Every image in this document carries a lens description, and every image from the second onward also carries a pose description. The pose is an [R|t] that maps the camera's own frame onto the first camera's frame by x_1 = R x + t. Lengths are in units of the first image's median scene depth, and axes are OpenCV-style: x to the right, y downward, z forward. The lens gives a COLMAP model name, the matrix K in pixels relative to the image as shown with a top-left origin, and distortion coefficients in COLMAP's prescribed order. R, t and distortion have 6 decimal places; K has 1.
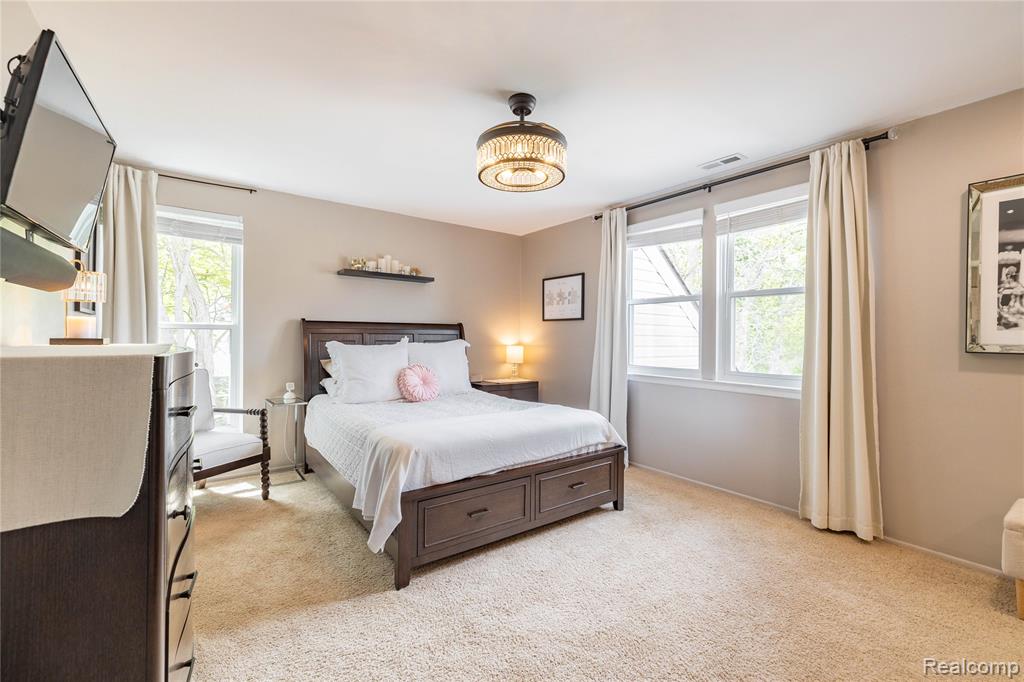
lens RADIAL K [[429.6, 0, 512.4], [0, 429.6, 337.7], [0, 0, 1]] dist [-0.000782, 0.000326]
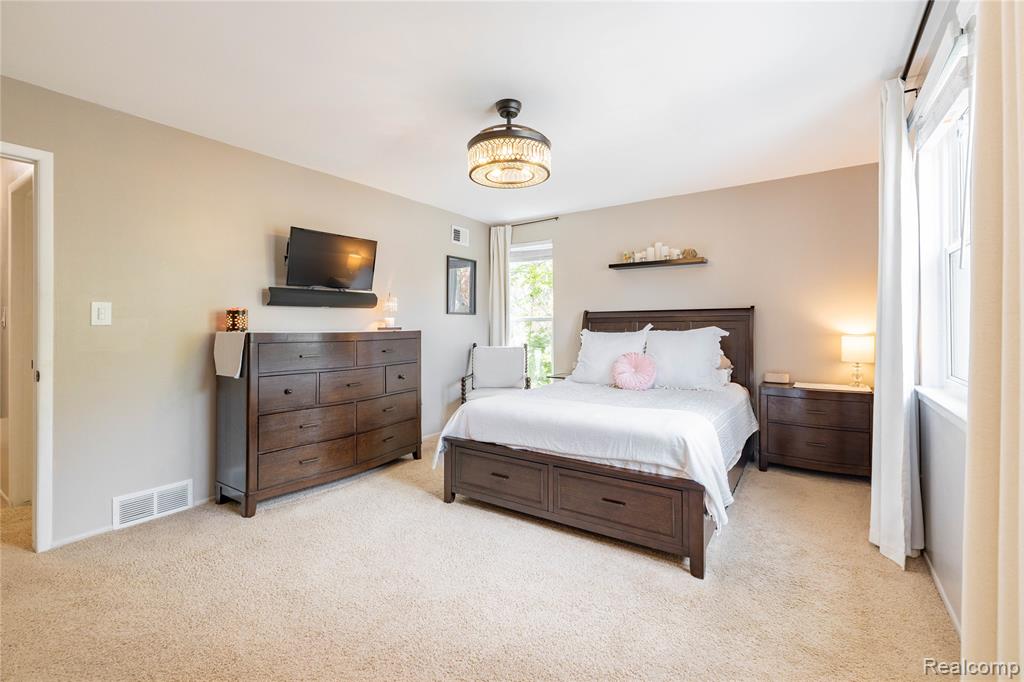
lens RADIAL K [[437.9, 0, 512.2], [0, 437.9, 337.3], [0, 0, 1]] dist [0.000419, 0.000161]
pose [[0.334169, 0.014224, -0.942406, 0.751581], [0.007618, 0.999813, 0.017791, 0.008713], [0.942483, -0.013124, 0.333998, 0.464426]]
